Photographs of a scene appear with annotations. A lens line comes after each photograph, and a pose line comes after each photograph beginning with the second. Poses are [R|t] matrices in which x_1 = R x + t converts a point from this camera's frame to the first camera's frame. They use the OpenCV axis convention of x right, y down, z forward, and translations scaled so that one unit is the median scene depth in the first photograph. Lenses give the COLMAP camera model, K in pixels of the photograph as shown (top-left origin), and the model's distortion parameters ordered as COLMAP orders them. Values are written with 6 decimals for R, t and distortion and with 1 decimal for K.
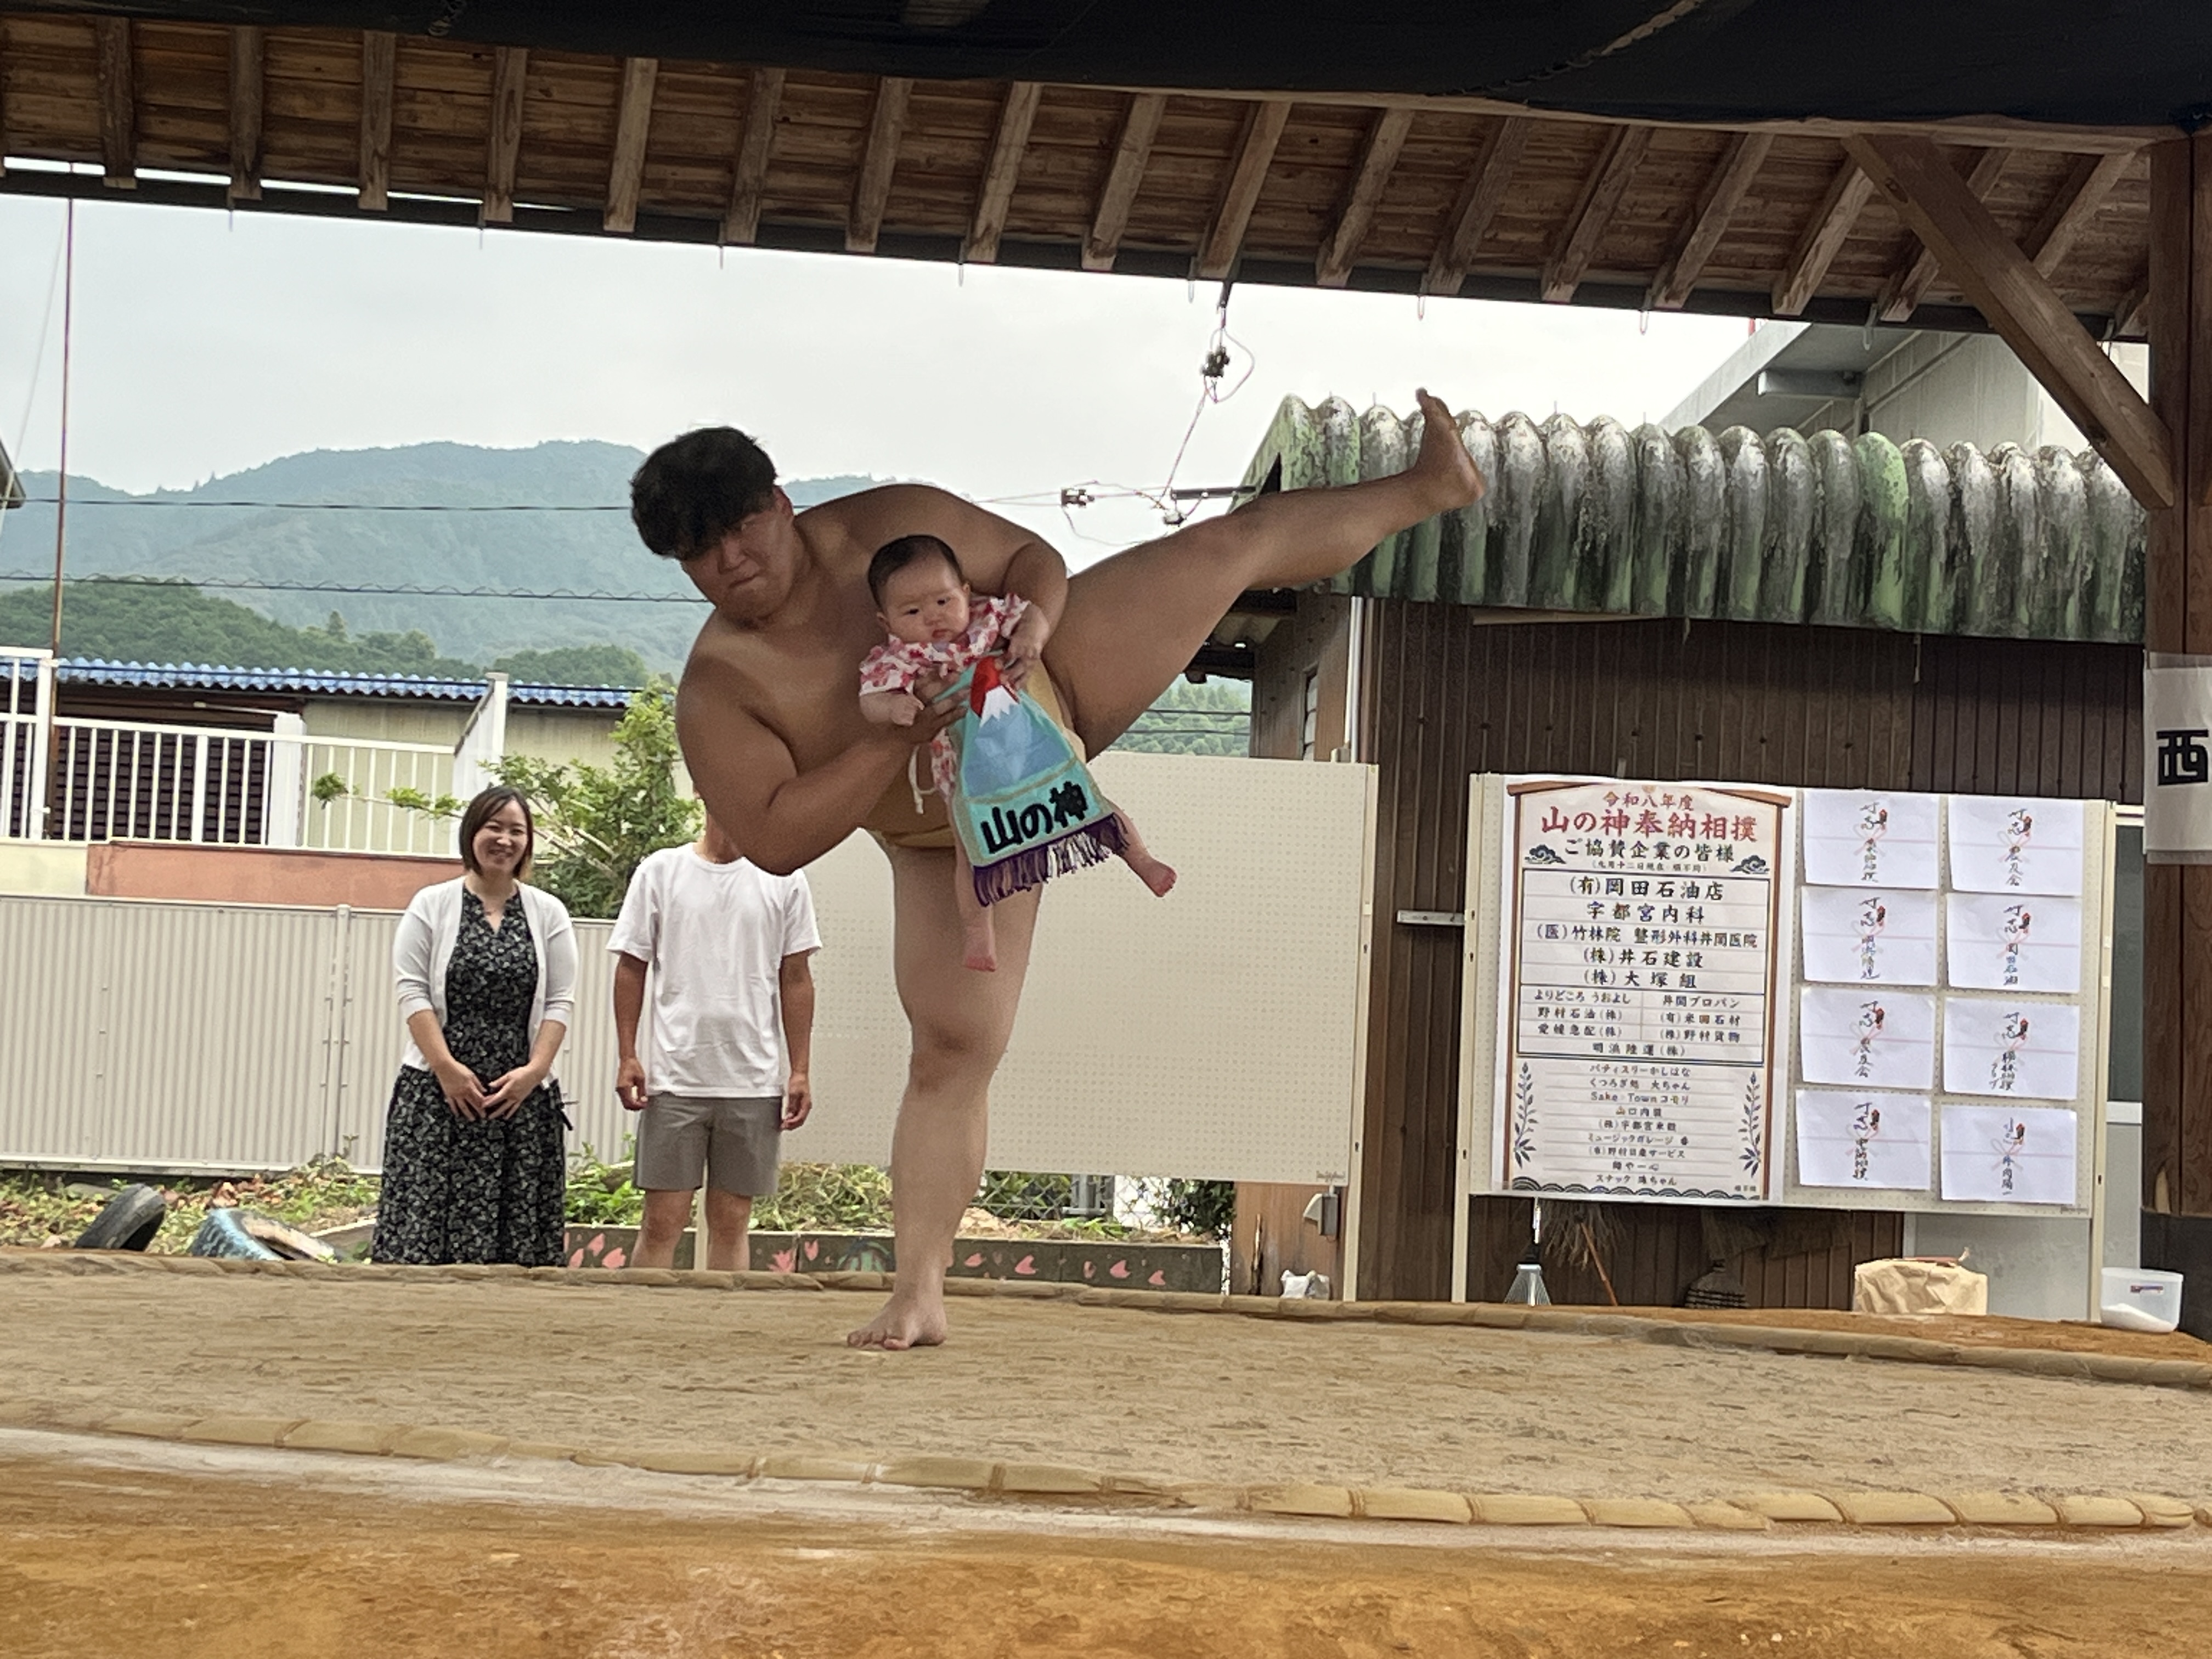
lens RADIAL K [[4325.1, 0, 1100.0], [0, 4325.1, 874.0], [0, 0, 1]] dist [0.090412, 0.000000]
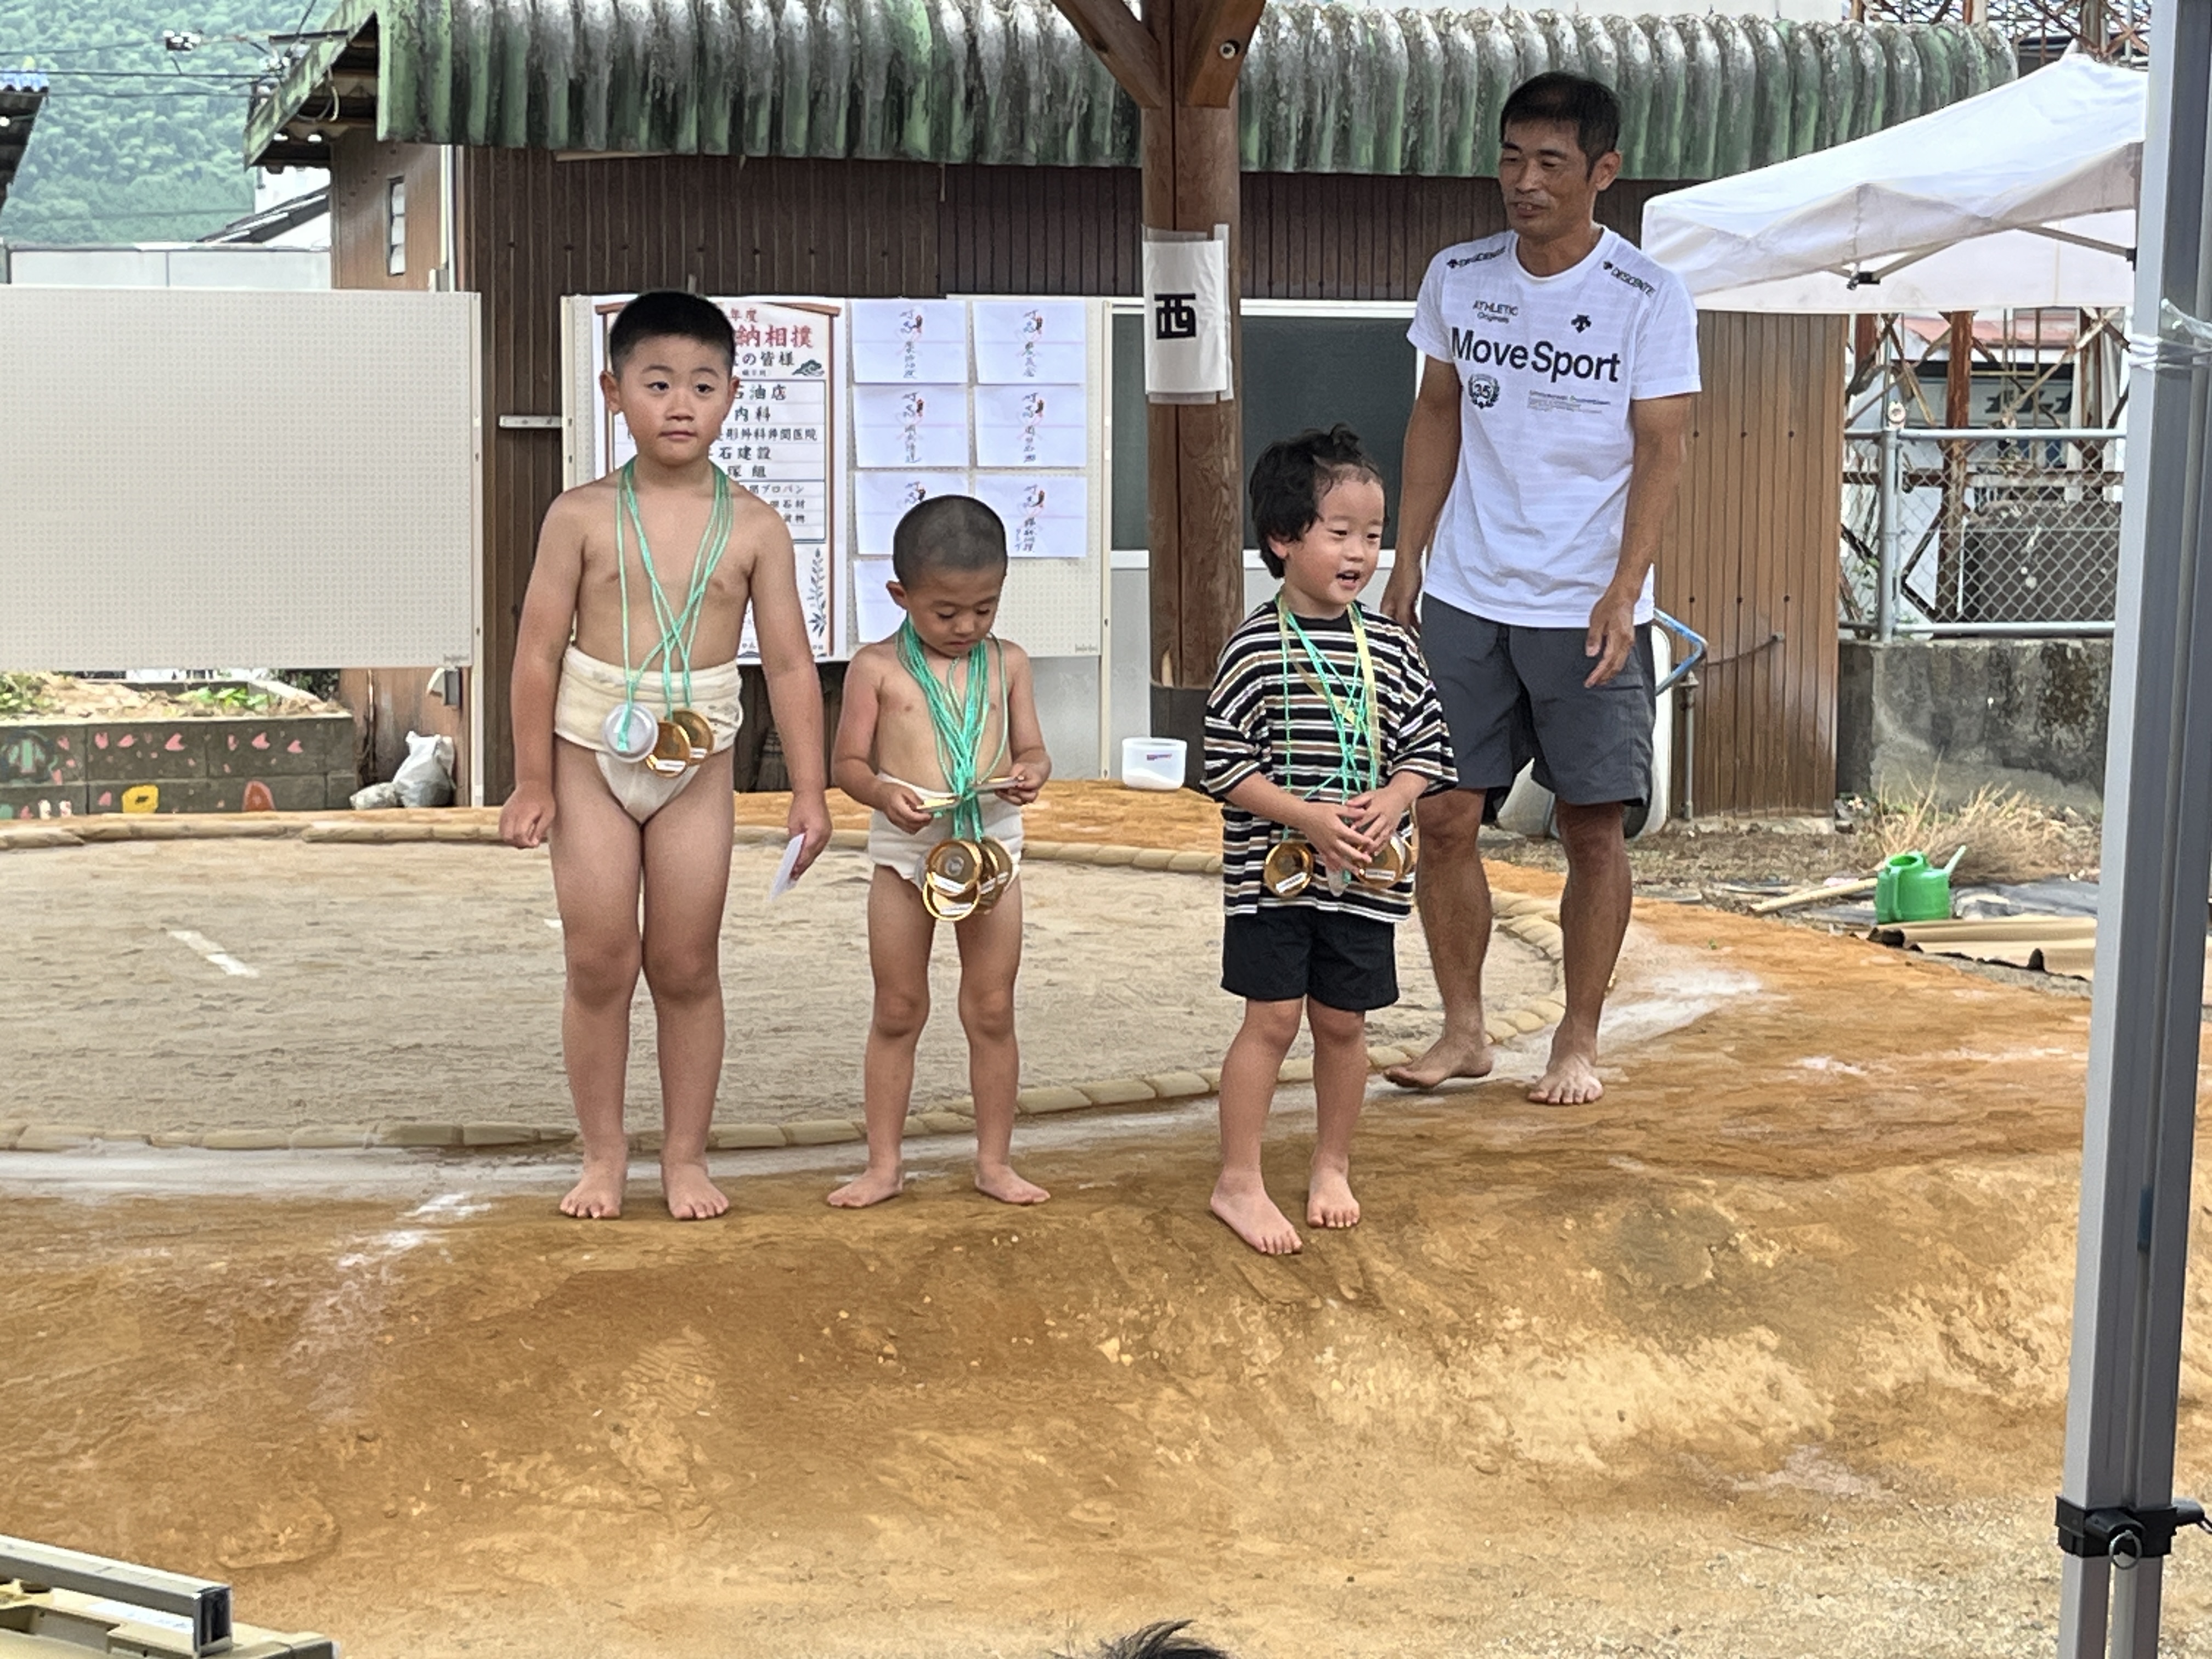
lens RADIAL K [[4401.5, 0, 1082.5], [0, 4401.5, 749.2], [0, 0, 1]] dist [0.171602, 0.000000]
pose [[0.971947, -0.058833, 0.227721, -0.052551], [0.026299, 0.989323, 0.143348, -0.068710], [-0.233723, -0.133338, 0.963117, -0.161851]]
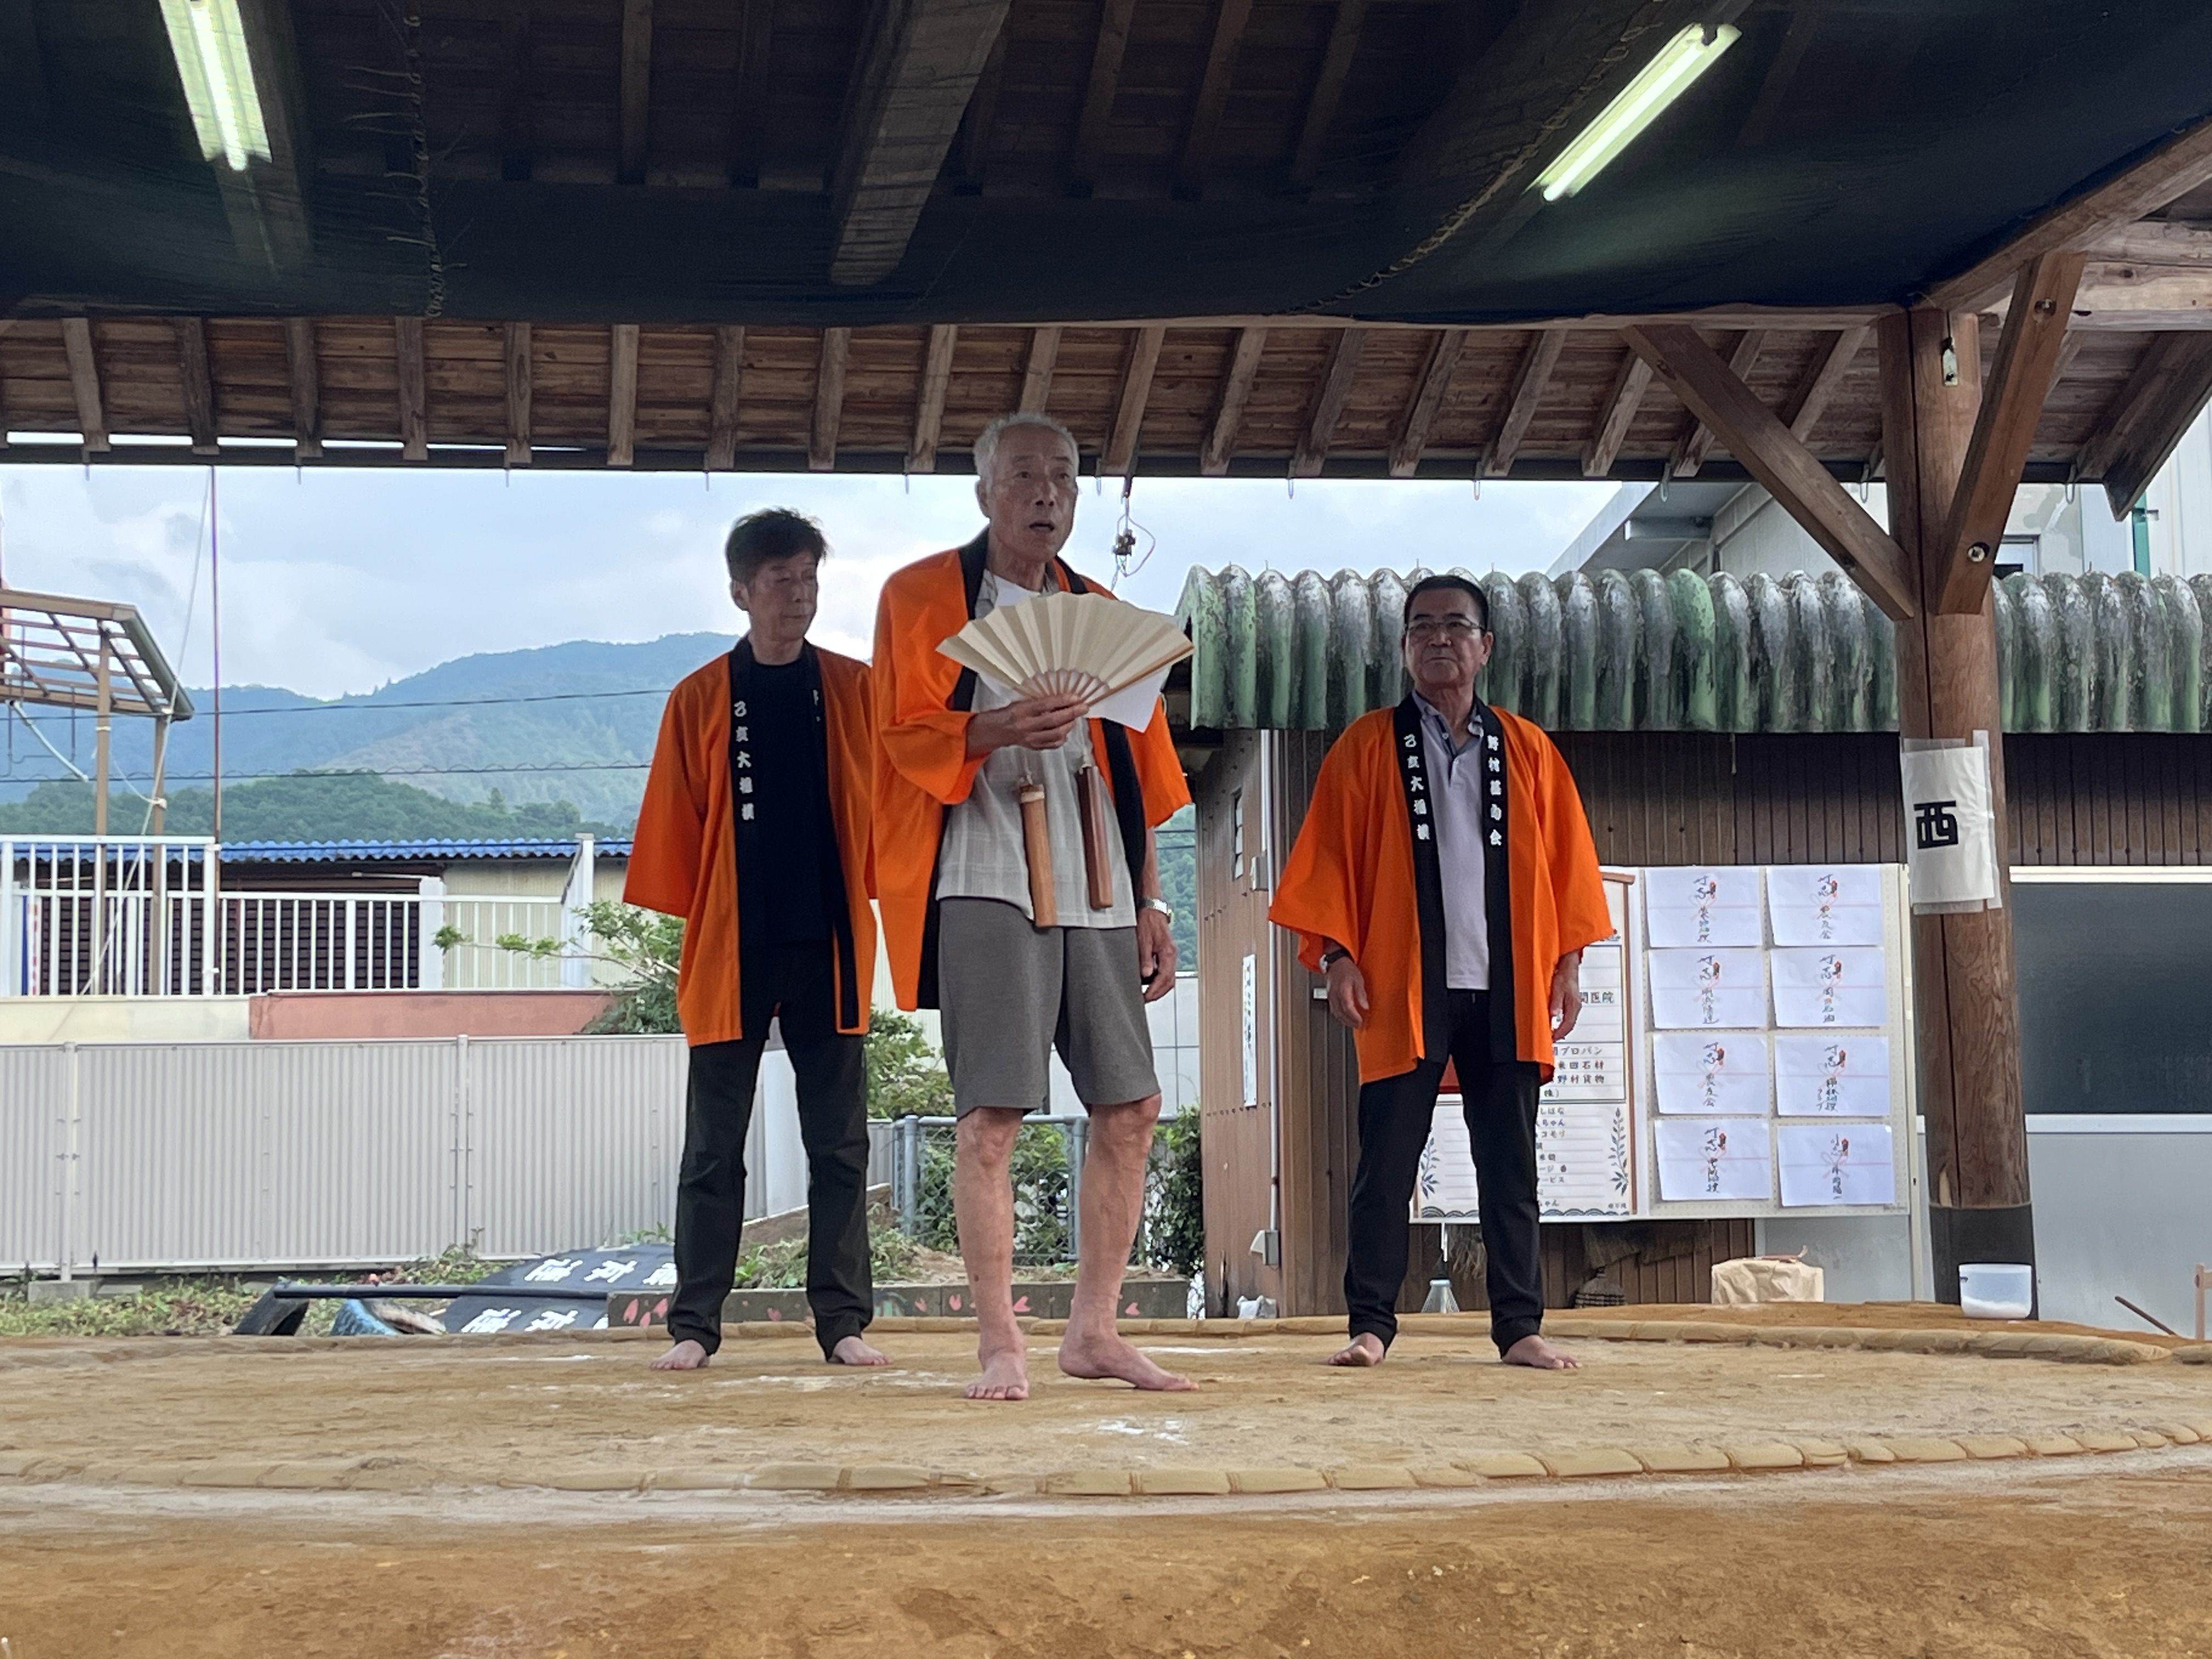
lens RADIAL K [[3648.1, 0, 1095.8], [0, 3648.1, 830.7], [0, 0, 1]] dist [0.089023, 0.000000]
pose [[0.998240, -0.058035, -0.012206, 0.024235], [0.057517, 0.997576, -0.039171, 0.000856], [0.014449, 0.038400, 0.999158, -0.010447]]
